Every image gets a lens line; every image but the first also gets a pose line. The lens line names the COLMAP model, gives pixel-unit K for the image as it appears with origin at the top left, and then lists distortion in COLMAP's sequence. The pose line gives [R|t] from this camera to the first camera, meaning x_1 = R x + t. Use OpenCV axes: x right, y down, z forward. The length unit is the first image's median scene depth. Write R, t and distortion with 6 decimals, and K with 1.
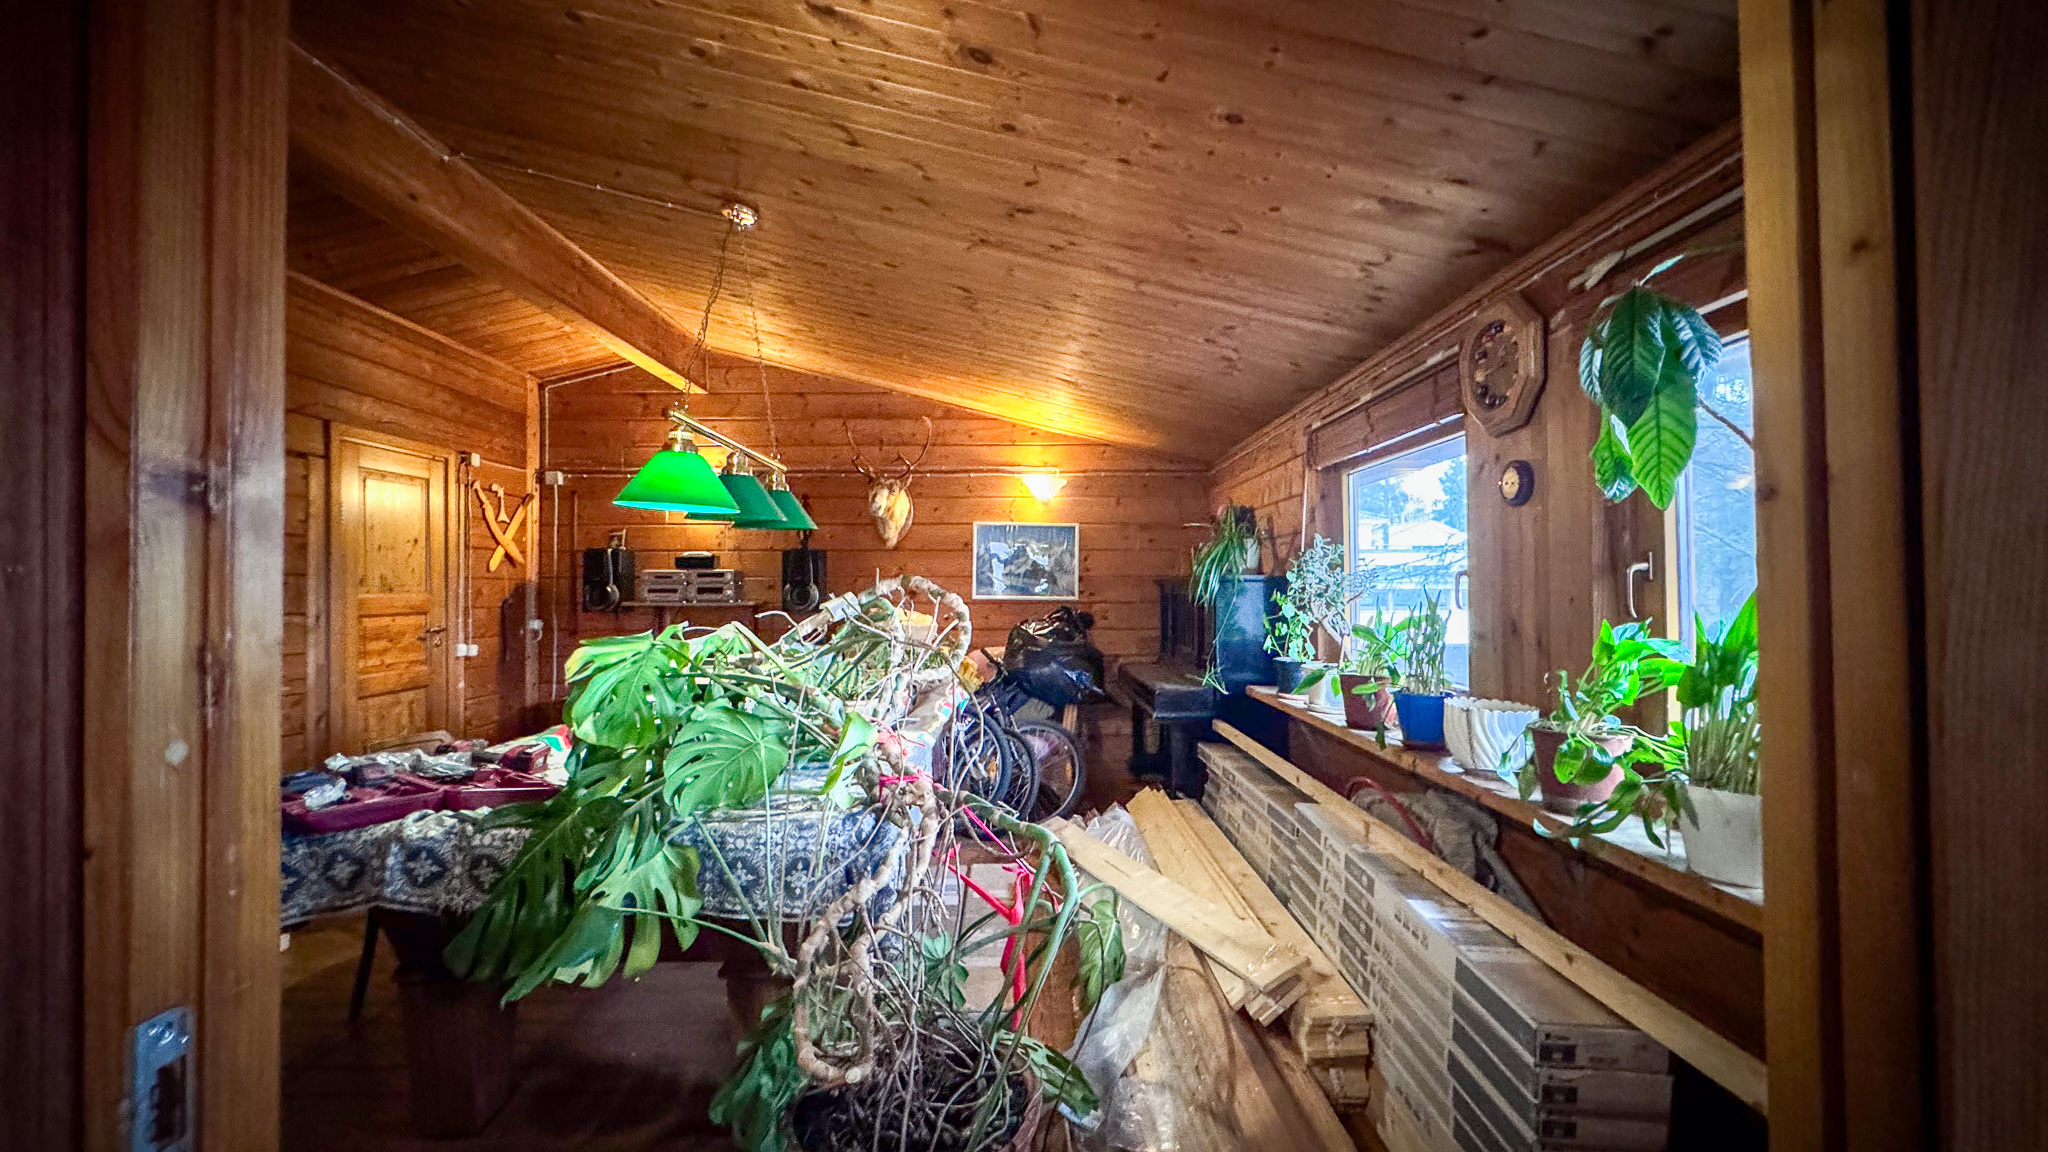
lens RADIAL K [[815.5, 0, 1024.0], [0, 815.5, 576.0], [0, 0, 1]] dist [-0.001511, -0.000135]
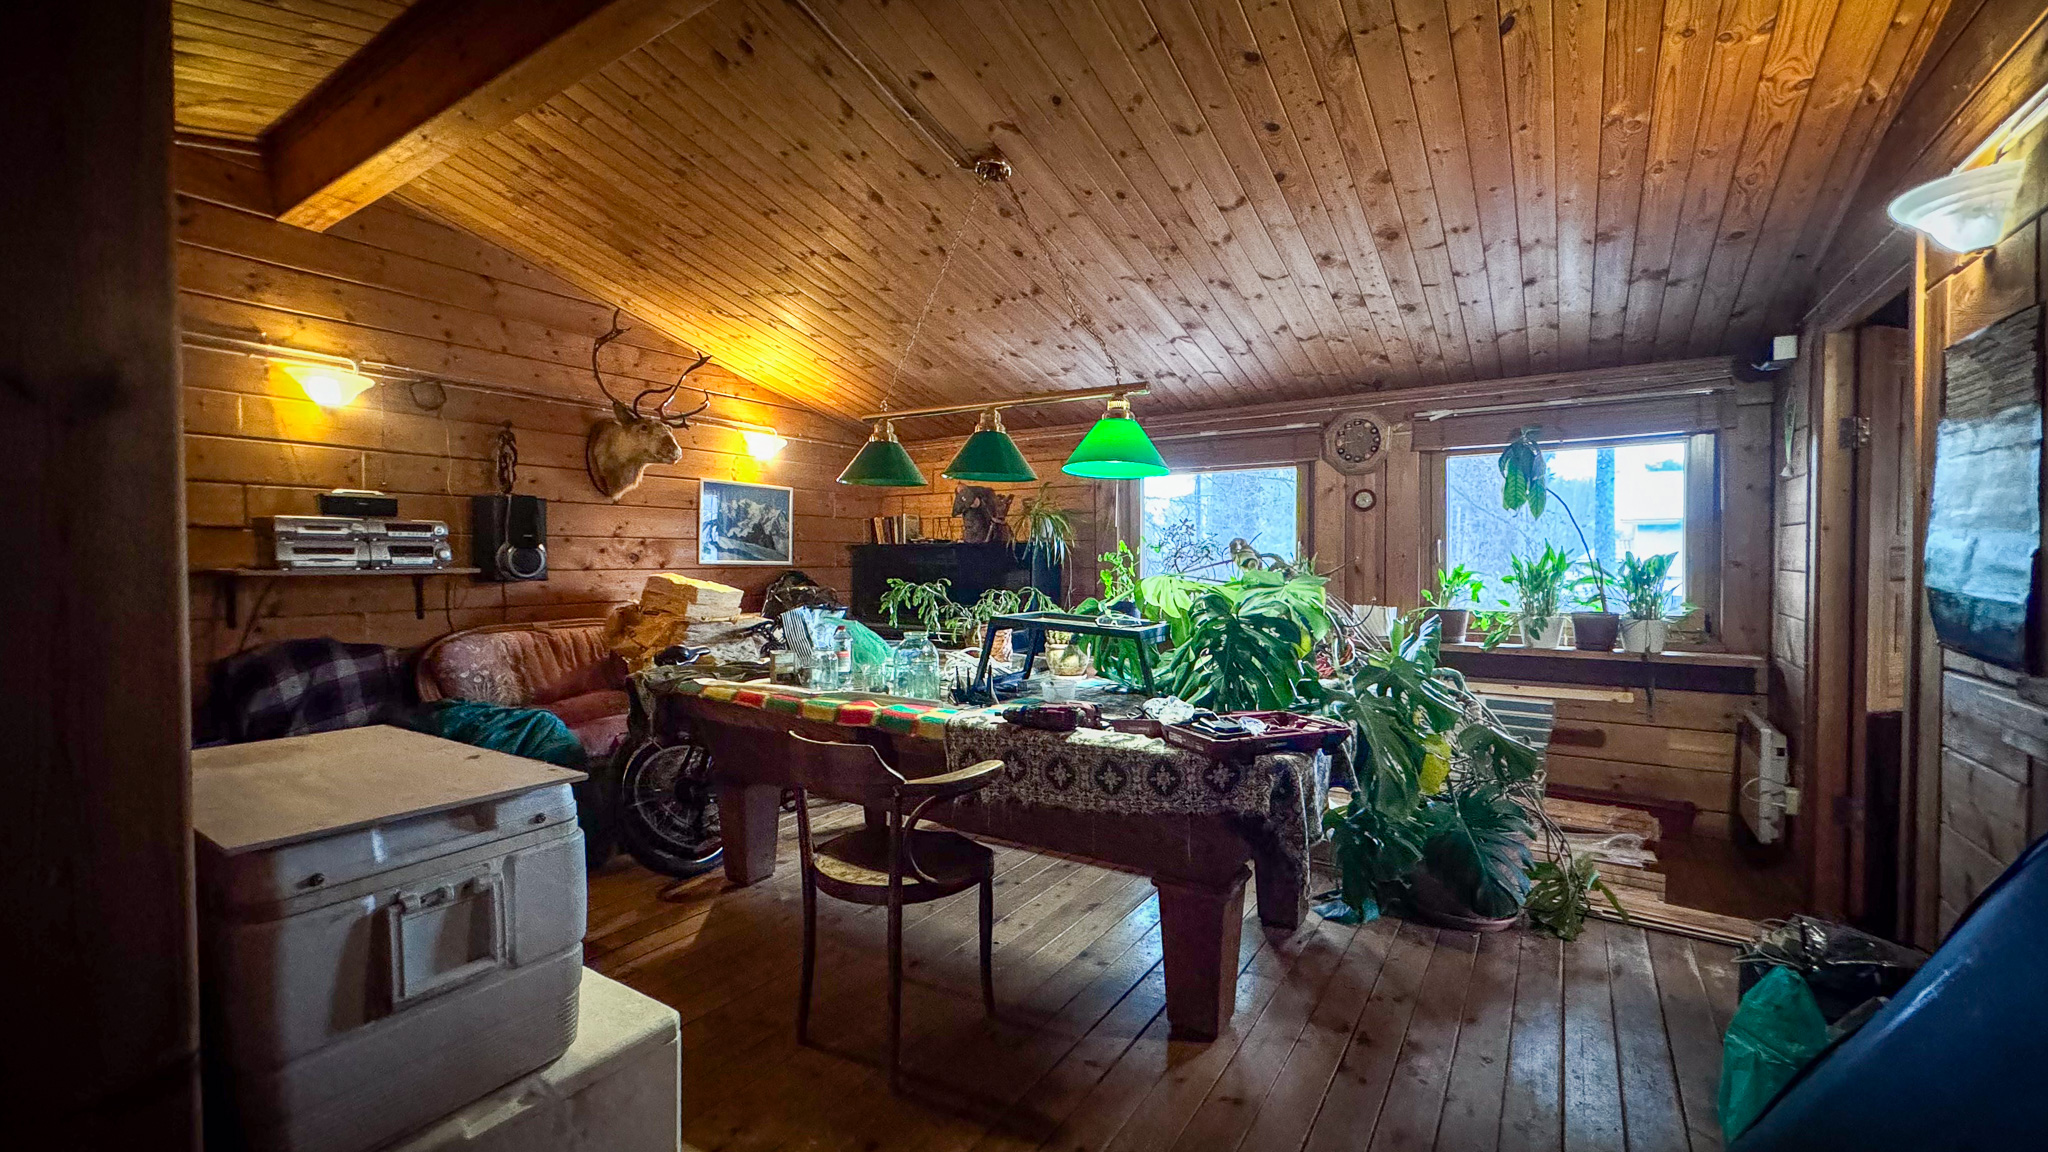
lens RADIAL K [[815.5, 0, 1024.0], [0, 815.5, 576.0], [0, 0, 1]] dist [-0.001511, -0.000135]
pose [[0.560895, -0.014690, 0.827757, -0.604002], [-0.012146, 0.999589, 0.025970, 0.014157], [-0.827798, -0.024620, 0.560486, 0.206349]]
